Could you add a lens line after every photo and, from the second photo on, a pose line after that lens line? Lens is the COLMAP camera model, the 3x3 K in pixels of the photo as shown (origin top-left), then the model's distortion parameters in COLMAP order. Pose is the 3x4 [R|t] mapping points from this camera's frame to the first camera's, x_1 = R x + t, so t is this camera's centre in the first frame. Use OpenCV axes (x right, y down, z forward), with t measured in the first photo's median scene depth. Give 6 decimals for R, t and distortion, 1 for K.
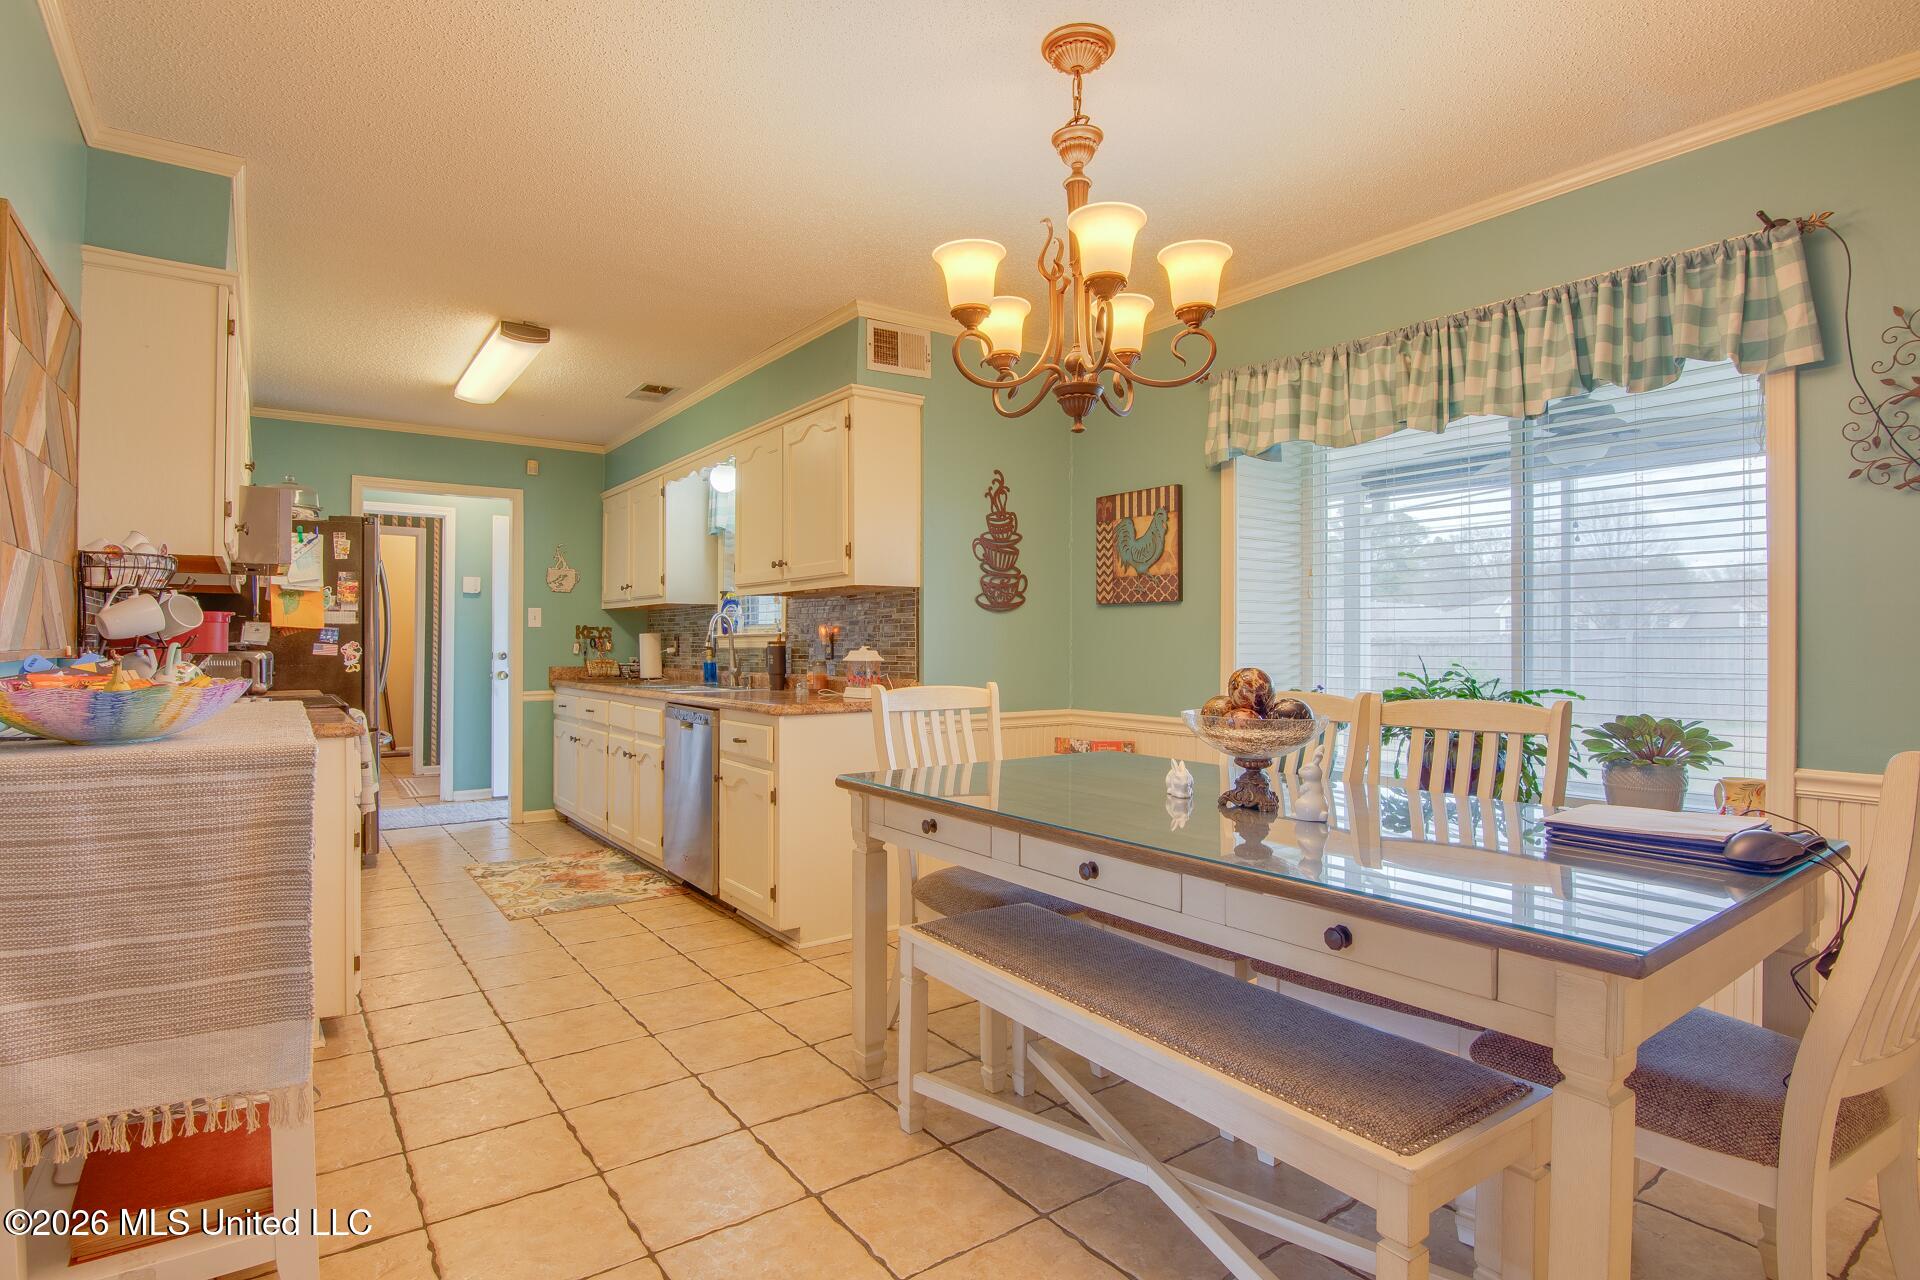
lens RADIAL K [[948.7, 0, 960.0], [0, 948.7, 640.0], [0, 0, 1]] dist [-0.027064, -0.000339]
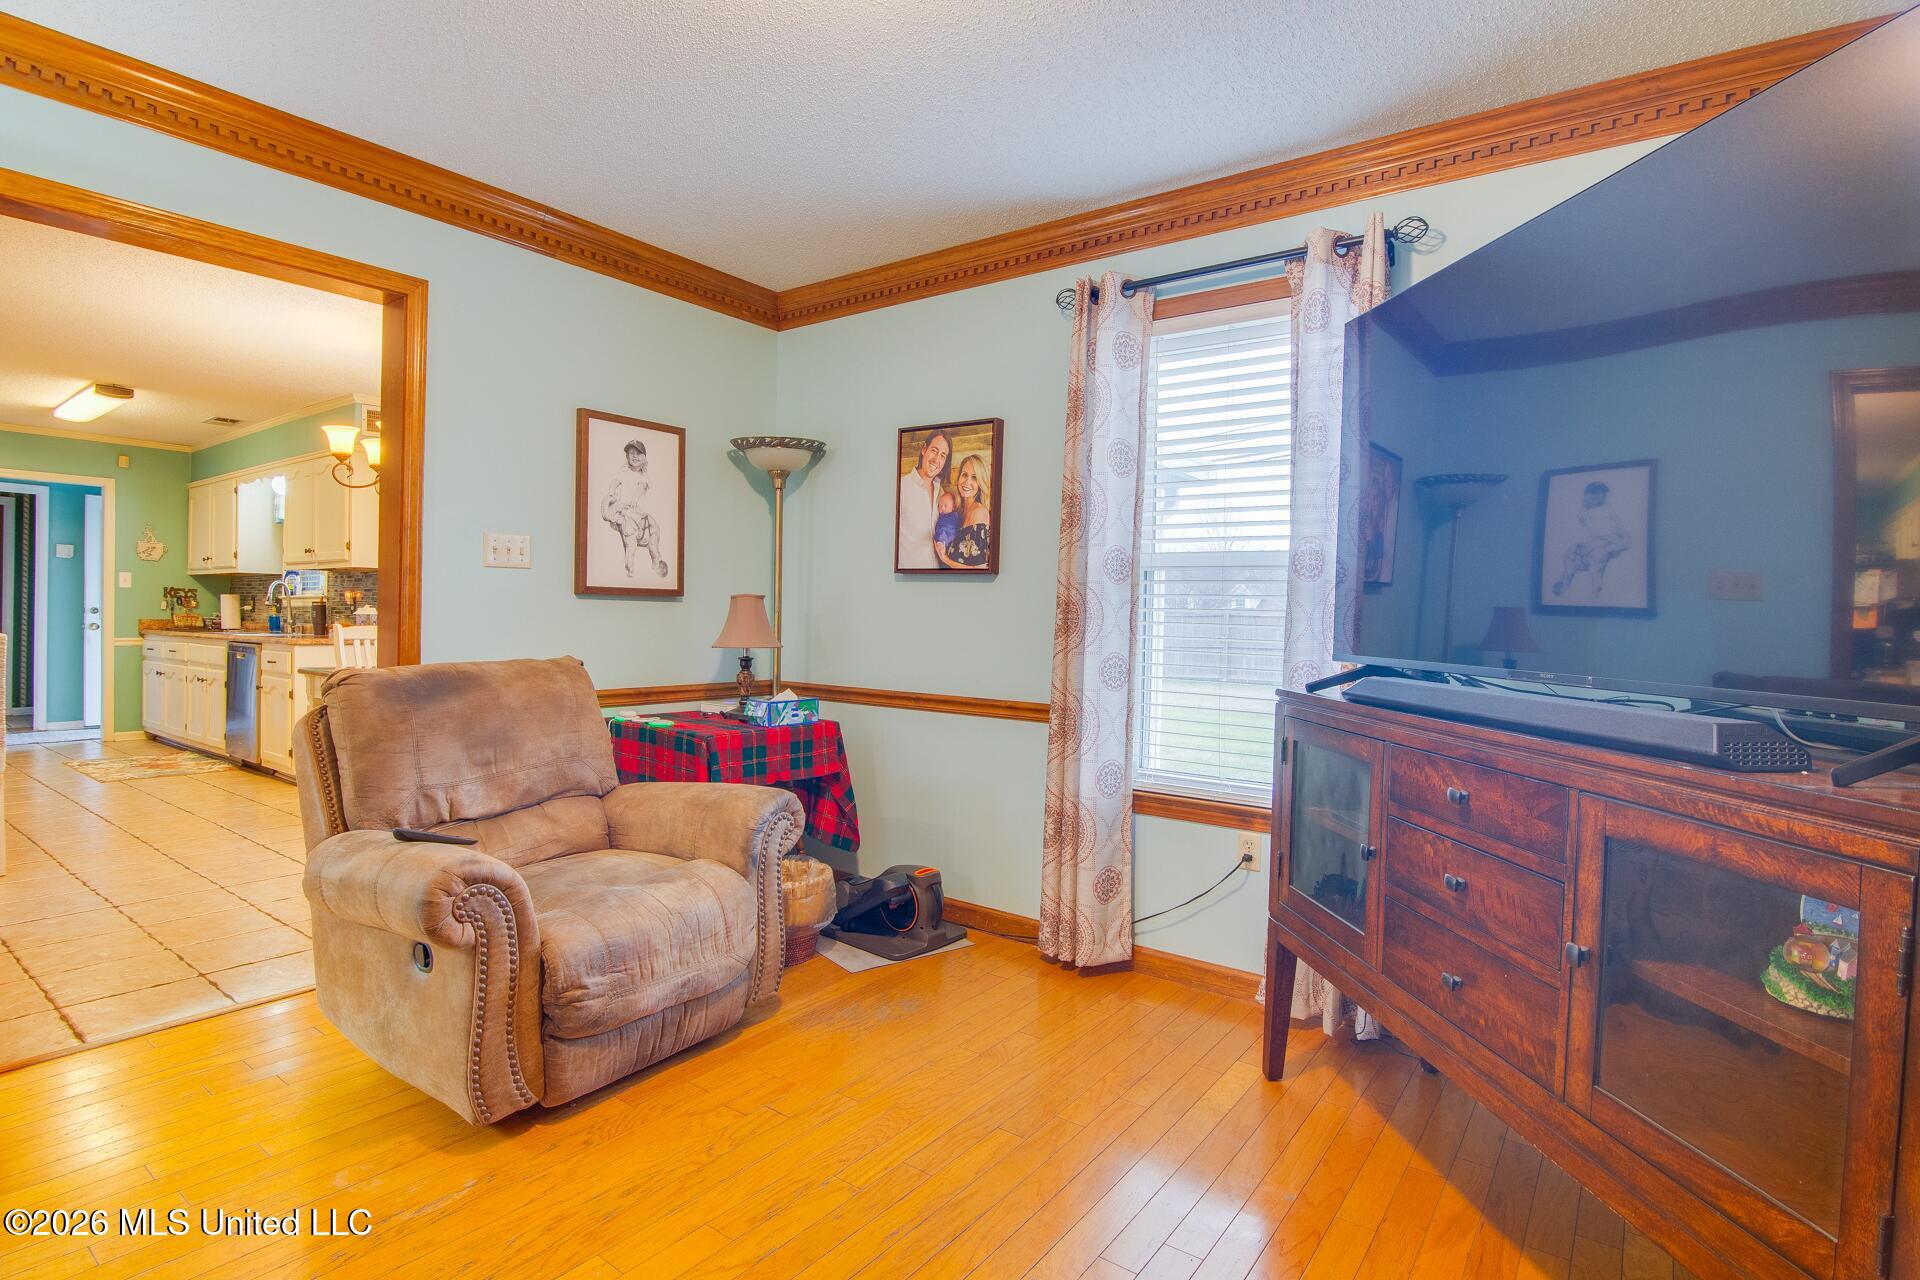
lens RADIAL K [[948.7, 0, 960.0], [0, 948.7, 640.0], [0, 0, 1]] dist [-0.027064, -0.000339]
pose [[0.955002, 0.012334, 0.296343, 0.259435], [-0.020165, 0.999523, 0.023383, 0.005417], [-0.295913, -0.028307, 0.954795, -0.539745]]
